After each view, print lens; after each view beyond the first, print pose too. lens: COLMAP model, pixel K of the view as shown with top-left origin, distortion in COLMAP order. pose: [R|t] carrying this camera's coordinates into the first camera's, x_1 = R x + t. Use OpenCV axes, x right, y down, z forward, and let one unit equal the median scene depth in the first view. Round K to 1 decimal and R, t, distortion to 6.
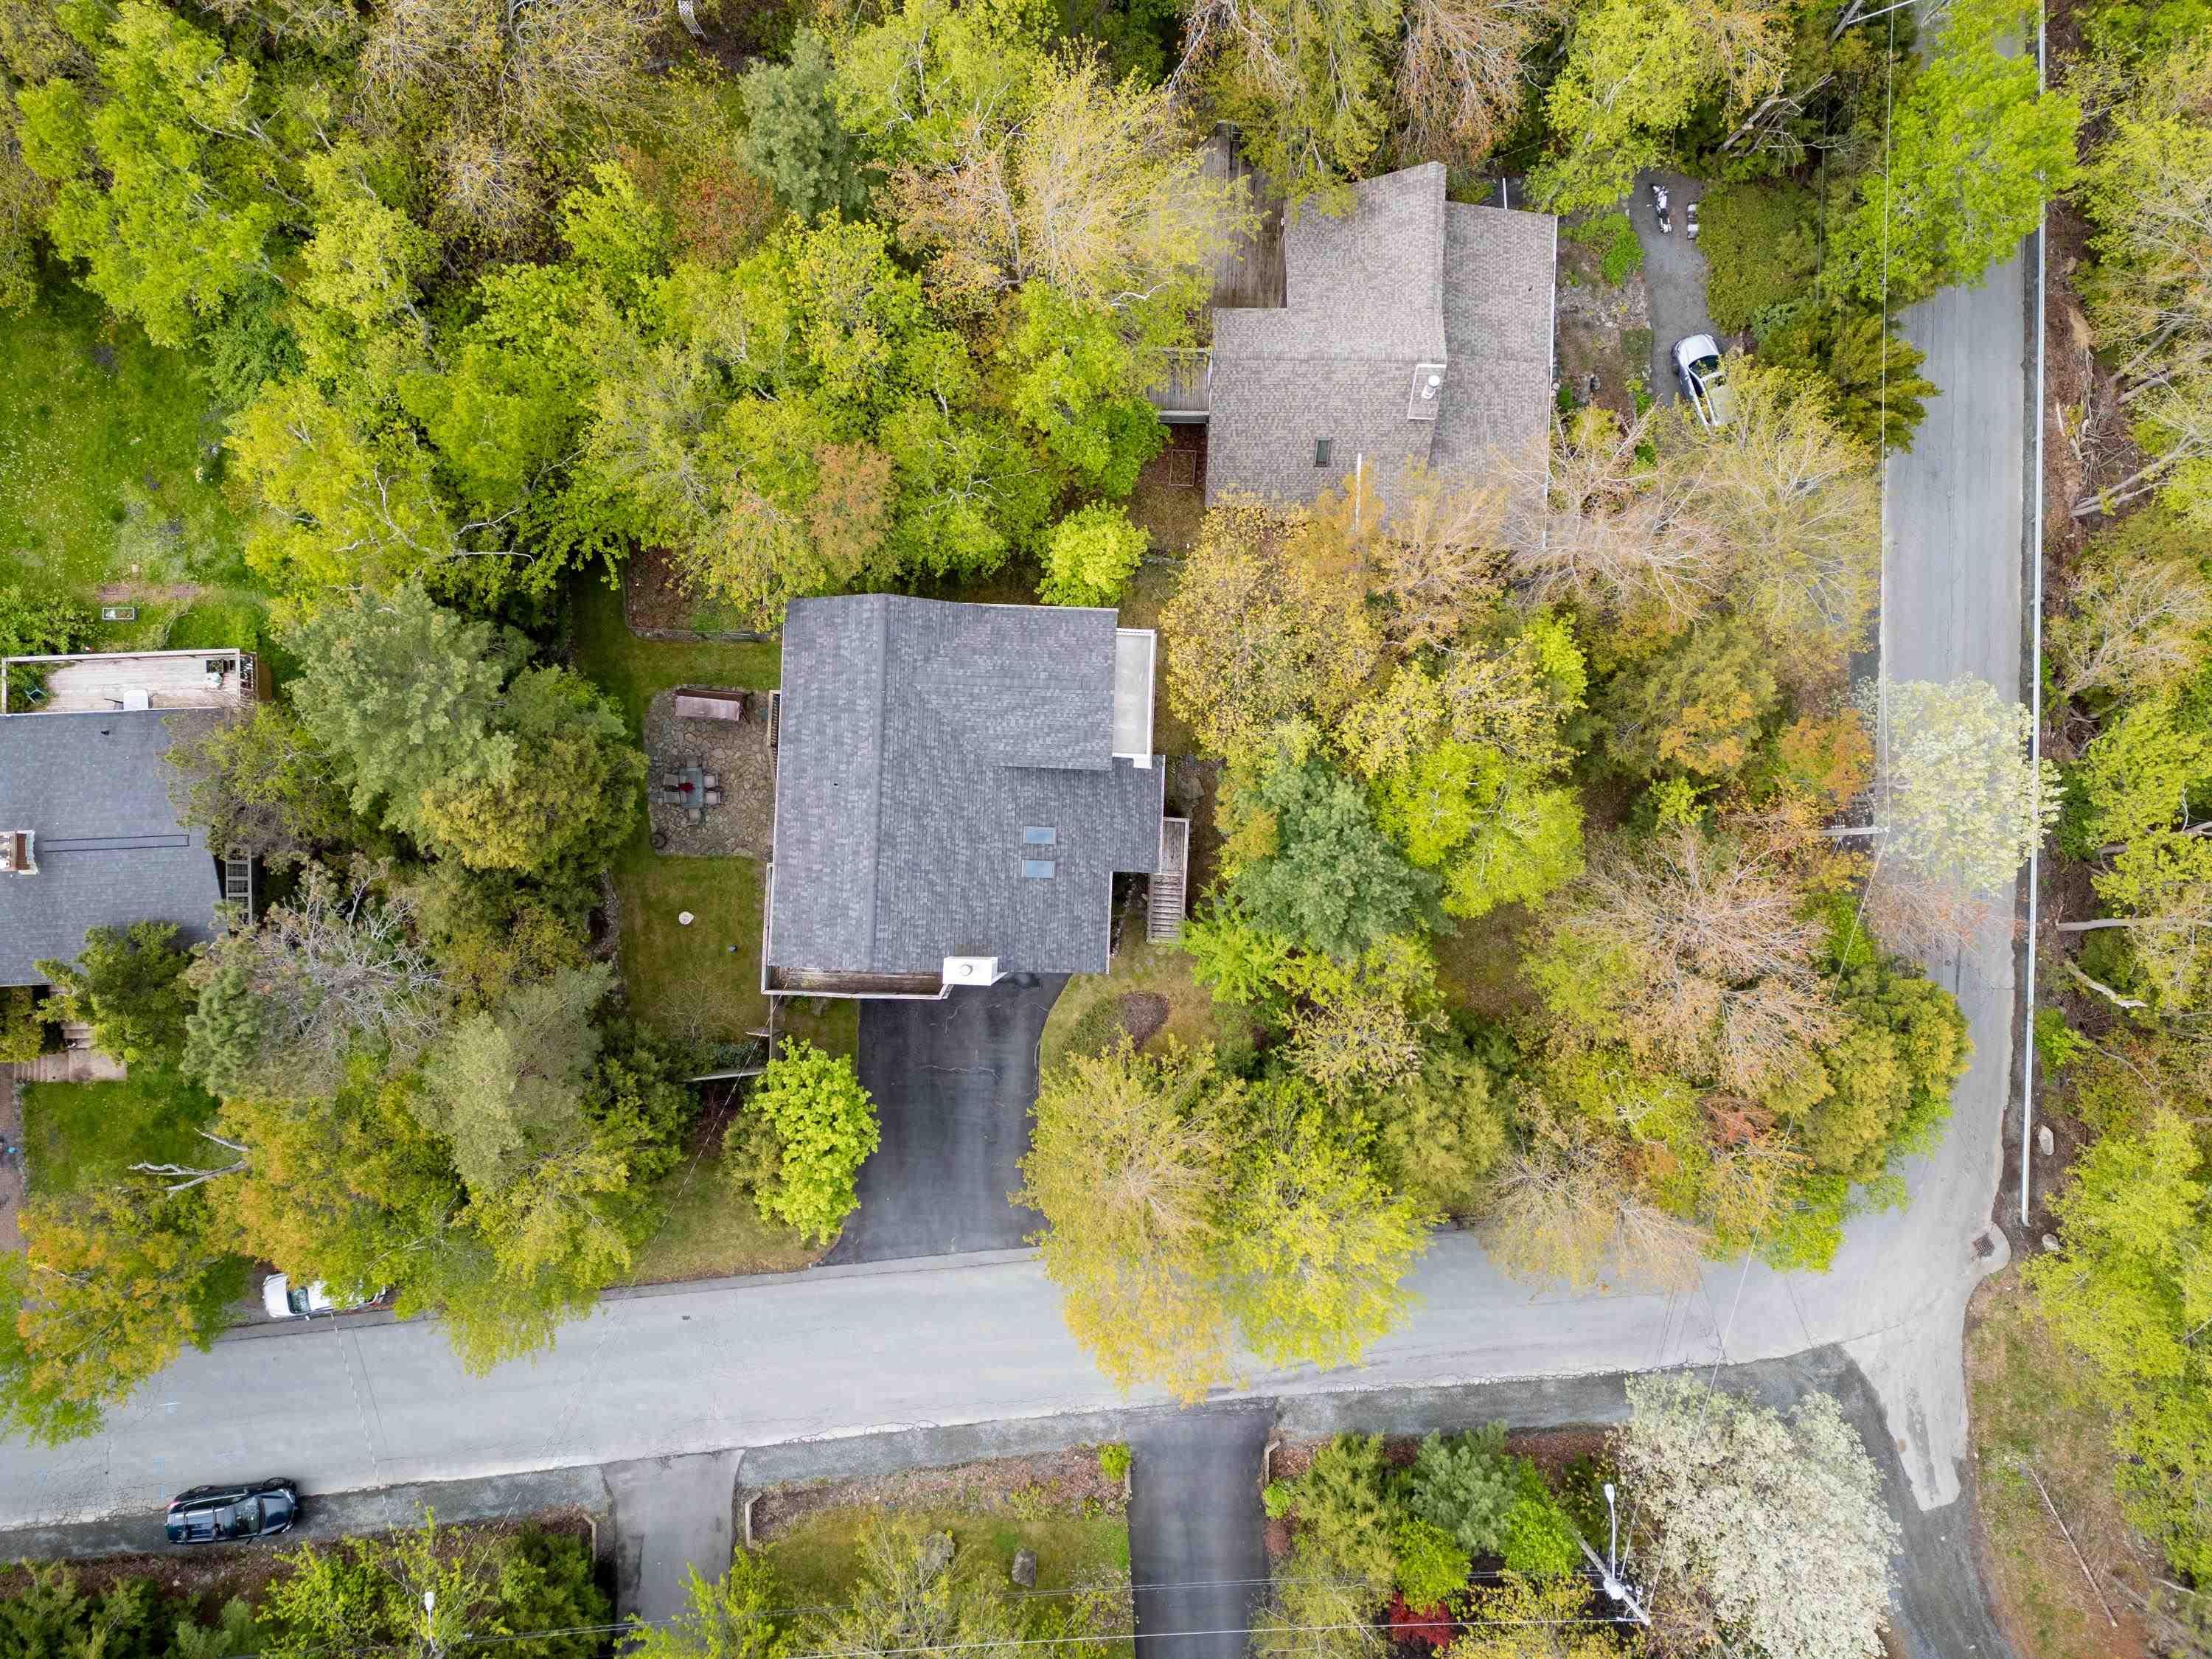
lens RADIAL K [[1539.8, 0, 1111.7], [0, 1539.8, 836.6], [0, 0, 1]] dist [0.144502, -0.214239]
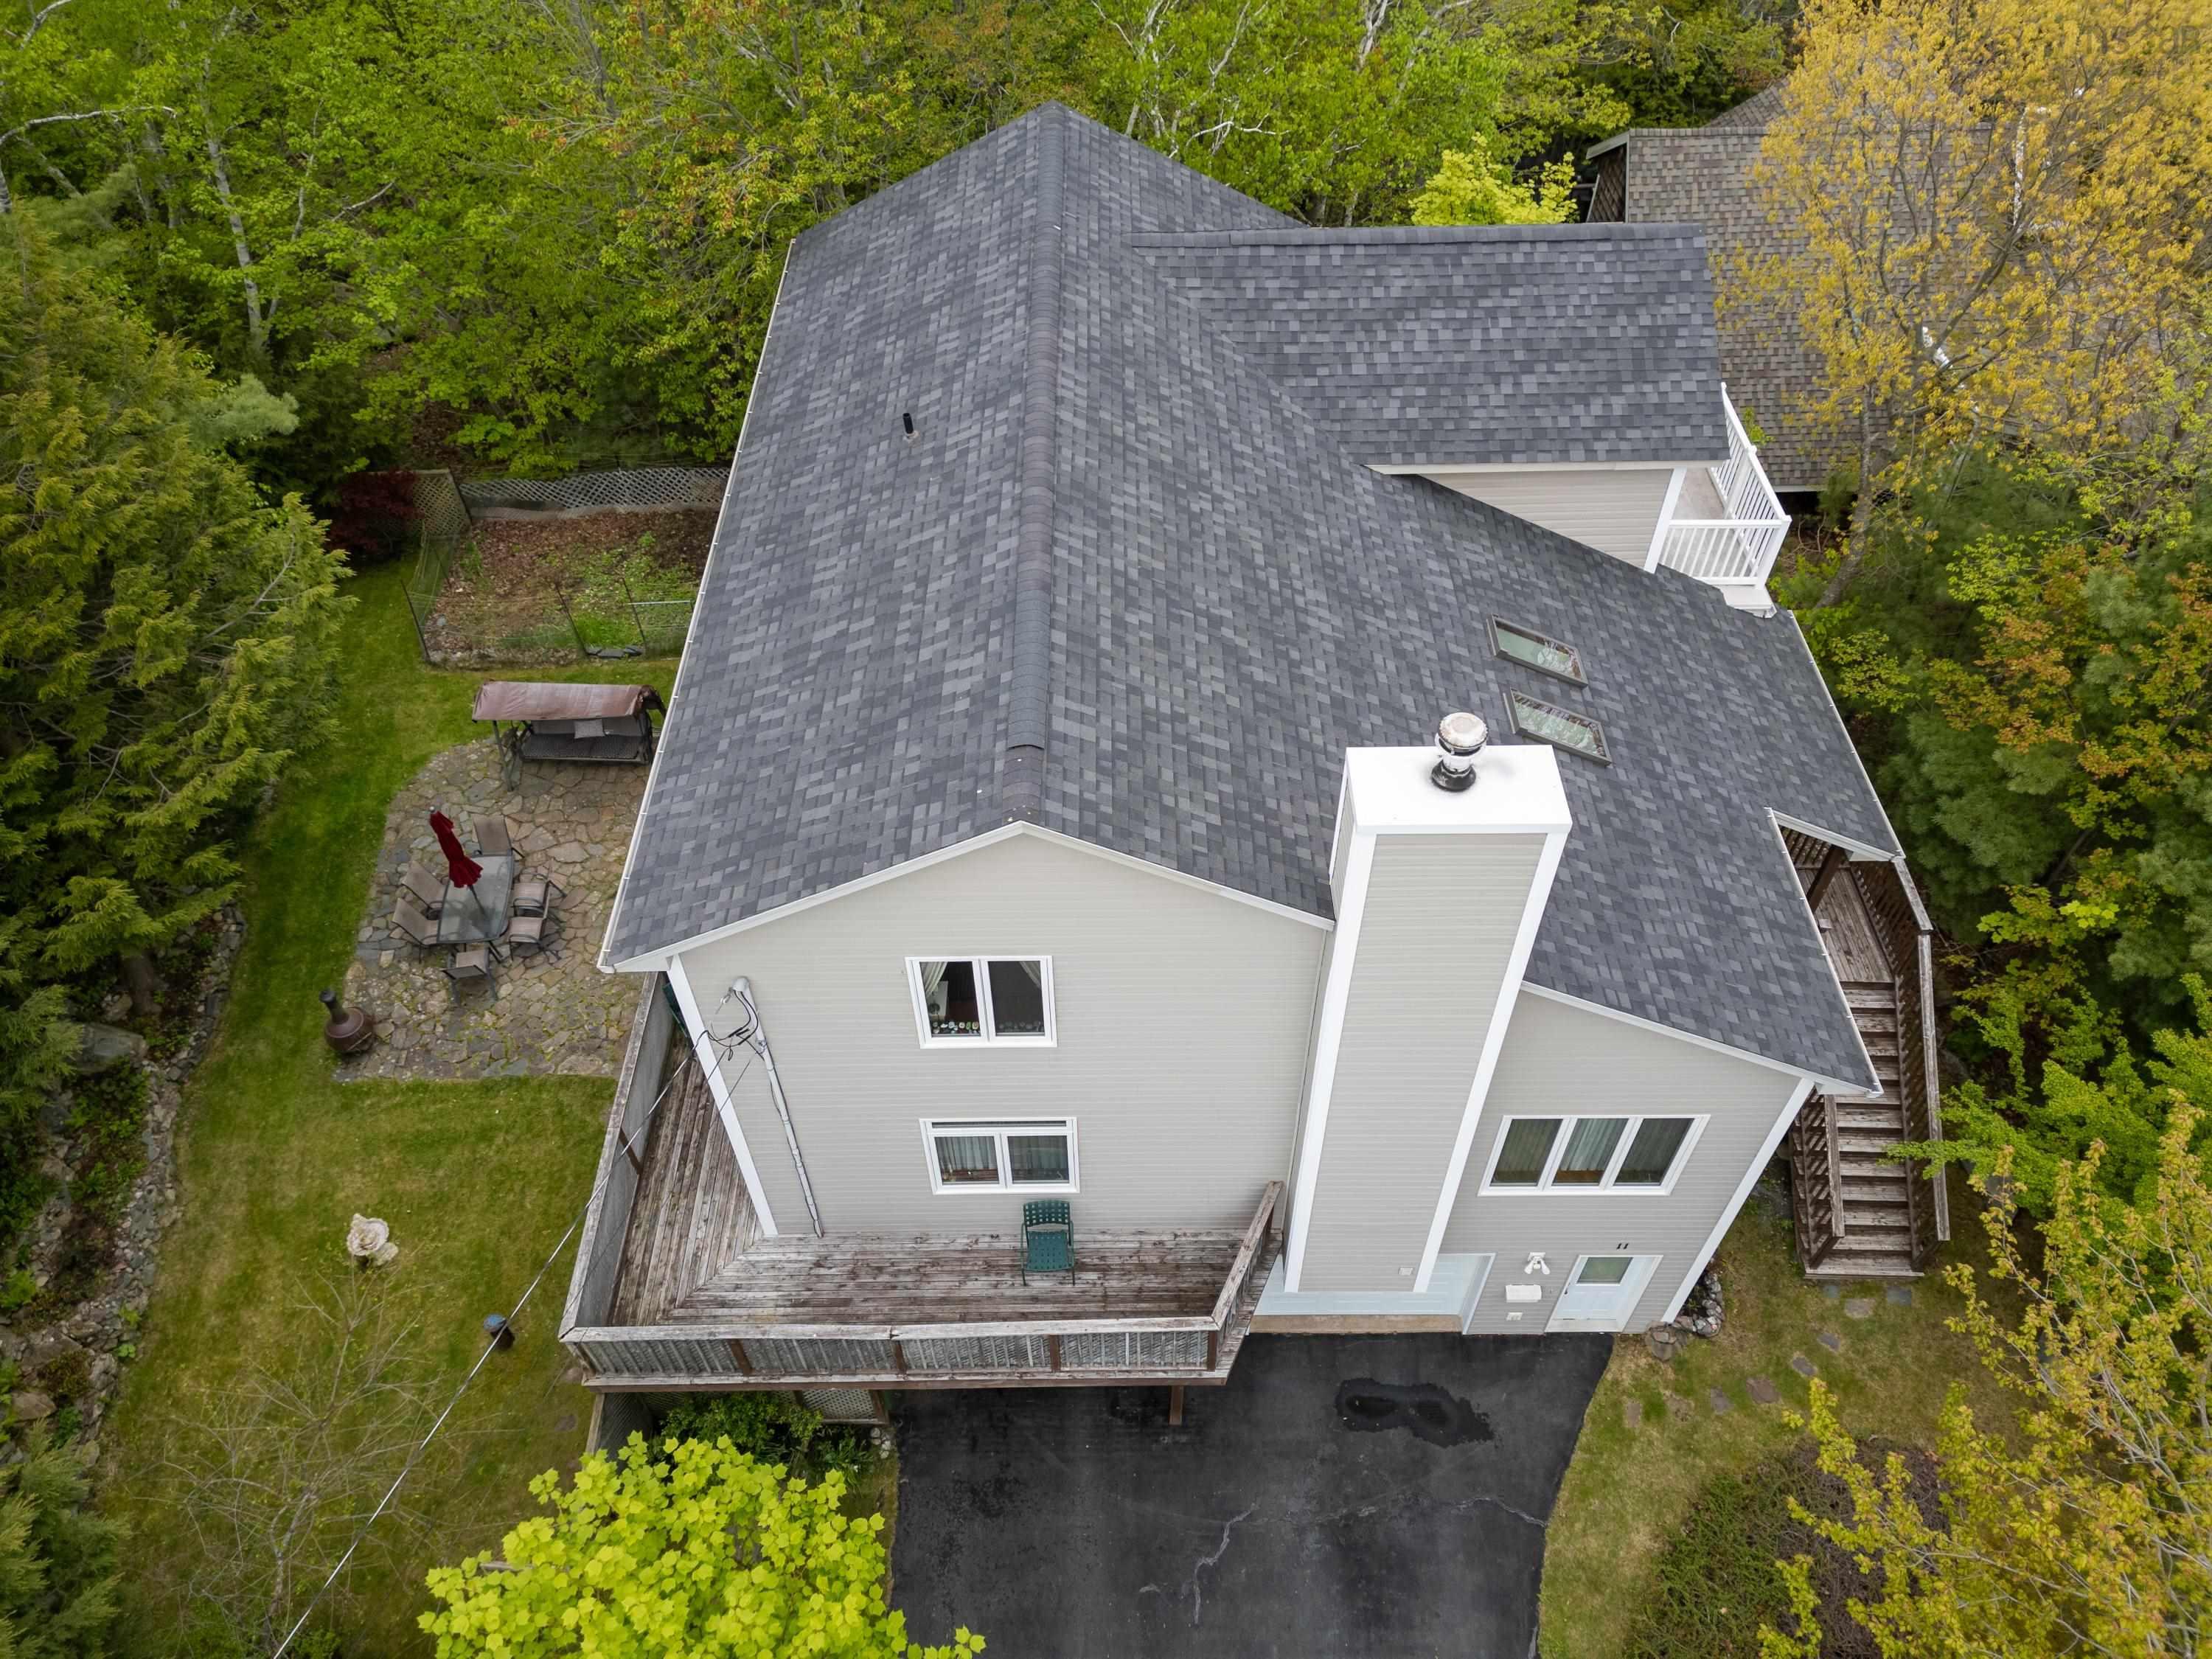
lens RADIAL K [[1539.8, 0, 1111.7], [0, 1539.8, 836.6], [0, 0, 1]] dist [0.144502, -0.214239]
pose [[0.999001, -0.032900, 0.030237, -0.139225], [0.044630, 0.768138, -0.638727, 0.219002], [-0.002212, 0.639438, 0.768839, 0.756896]]
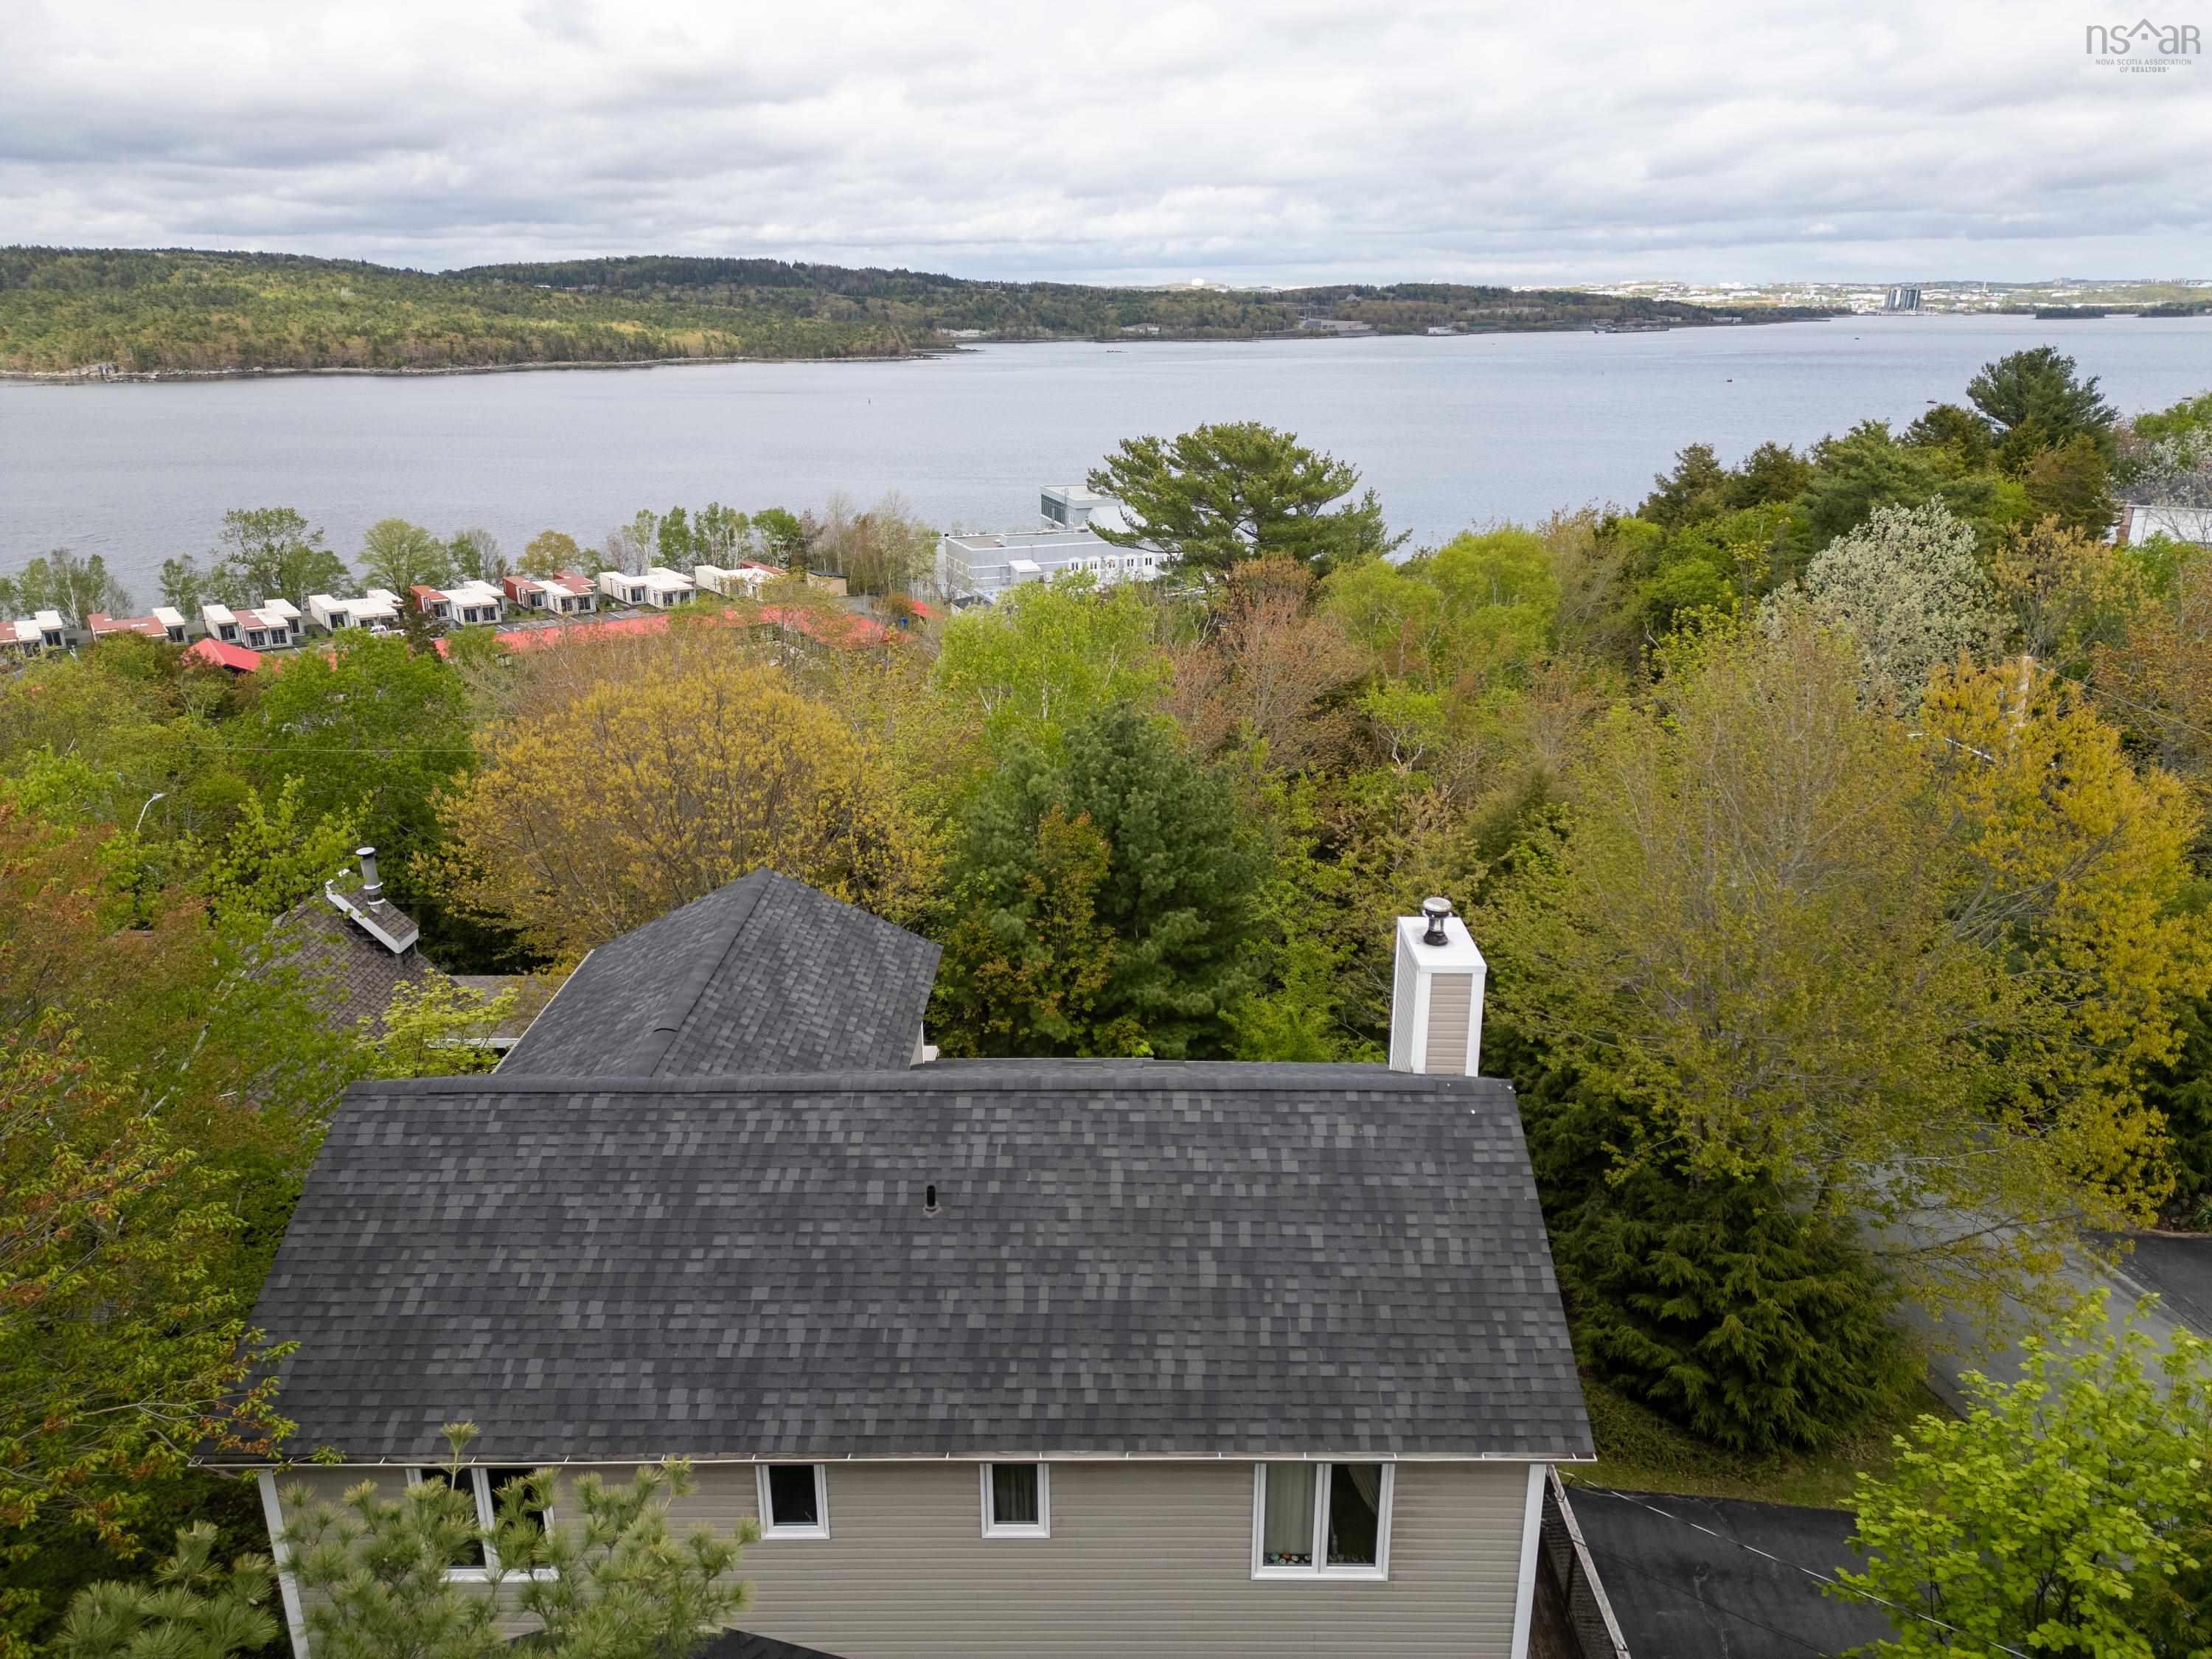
lens RADIAL K [[1540.9, 0, 1106.0], [0, 1540.9, 829.5], [0, 0, 1]] dist [0.116968, -0.134313]
pose [[-0.033419, -0.320795, 0.946559, -0.415149], [0.998914, 0.020044, 0.042061, -0.013189], [-0.032466, 0.946937, 0.319777, 0.778668]]
